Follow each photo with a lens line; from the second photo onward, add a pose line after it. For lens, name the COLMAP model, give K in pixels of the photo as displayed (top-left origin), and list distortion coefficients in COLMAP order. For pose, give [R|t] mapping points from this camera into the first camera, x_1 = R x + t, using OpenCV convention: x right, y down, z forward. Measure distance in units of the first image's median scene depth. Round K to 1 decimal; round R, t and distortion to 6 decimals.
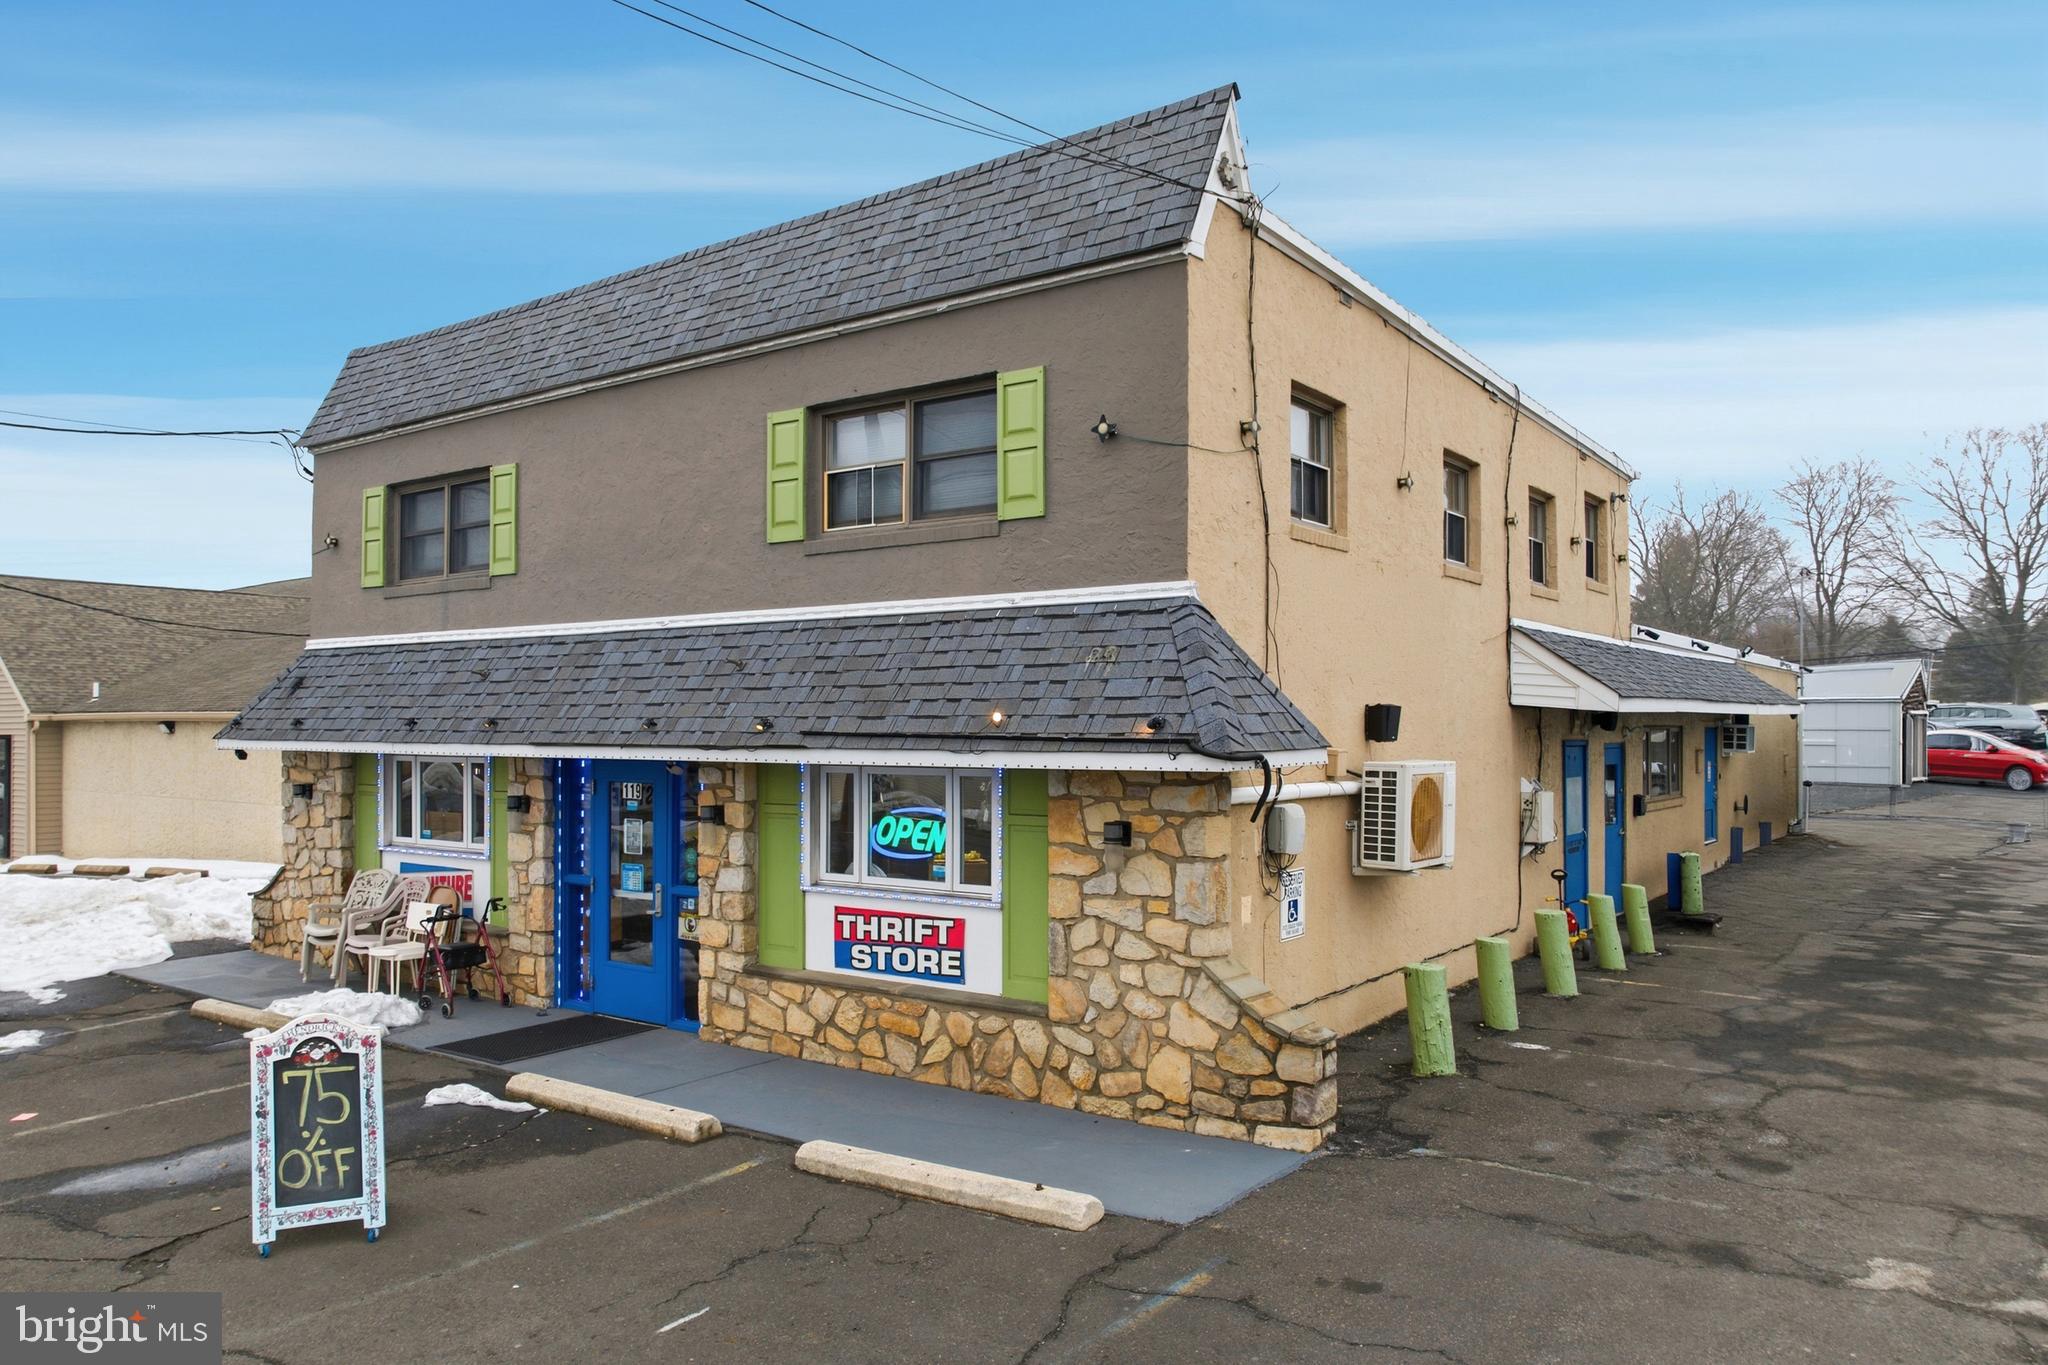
lens RADIAL K [[1447.3, 0, 1017.7], [0, 1447.3, 704.6], [0, 0, 1]] dist [-0.009995, -0.055998]
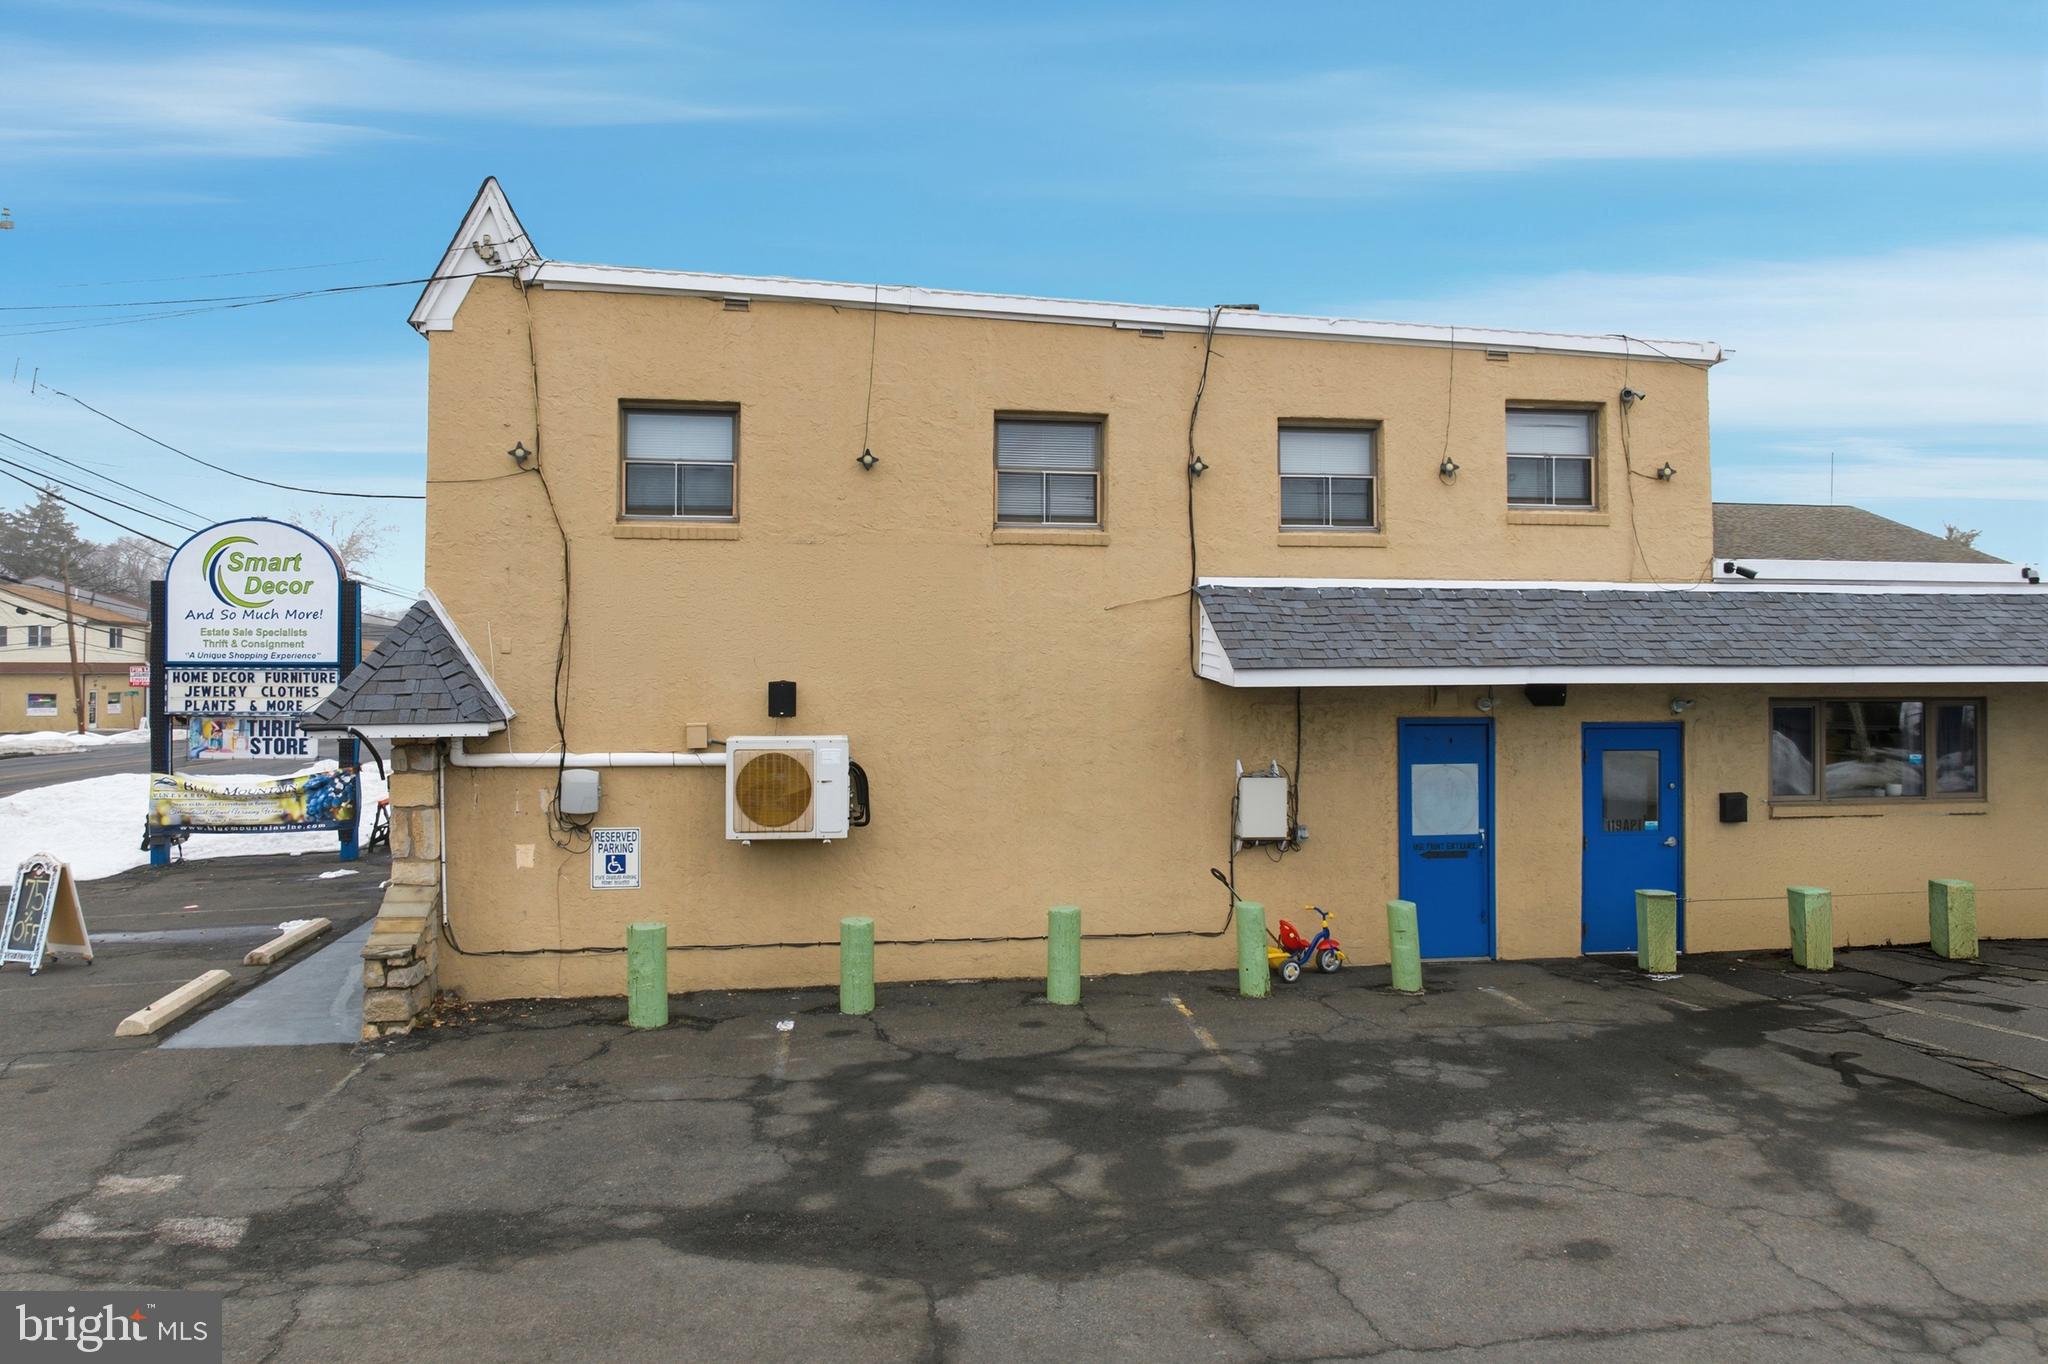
lens RADIAL K [[1442.4, 0, 1022.8], [0, 1442.4, 637.9], [0, 0, 1]] dist [-0.045777, 0.011395]
pose [[0.713502, -0.014121, -0.700511, 1.214712], [0.008985, 0.999899, -0.011005, -0.020536], [0.700596, 0.001558, 0.713556, 0.416184]]
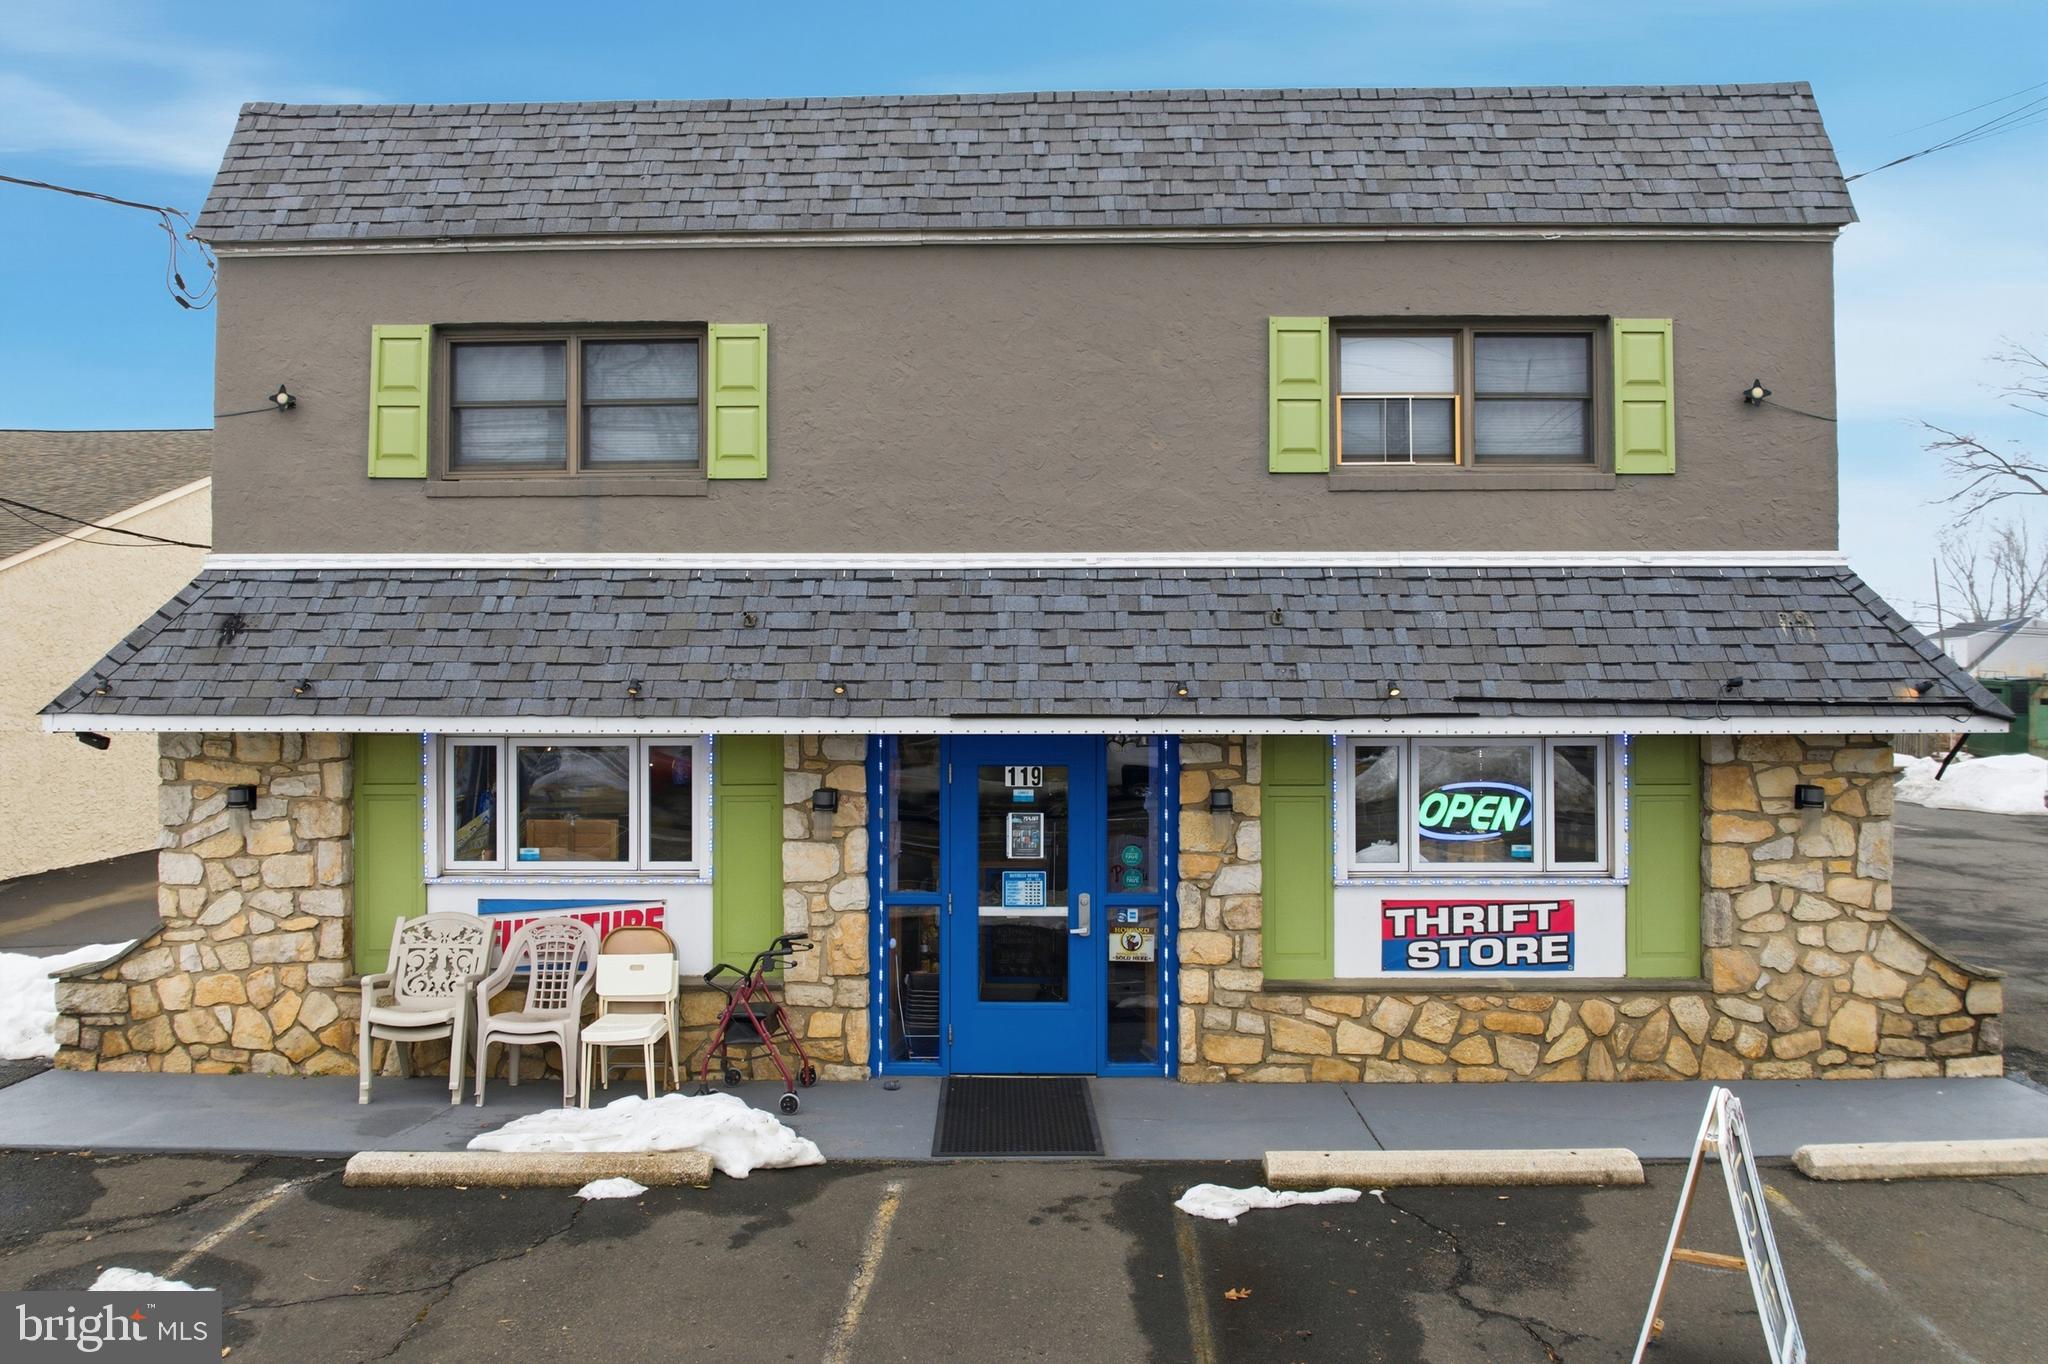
lens RADIAL K [[1436.2, 0, 989.1], [0, 1436.2, 688.6], [0, 0, 1]] dist [-0.047015, 0.004721]
pose [[0.818895, 0.007119, 0.573899, -0.851454], [-0.007423, 0.999971, -0.001814, 0.017162], [-0.573896, -0.002775, 0.818924, 0.459884]]
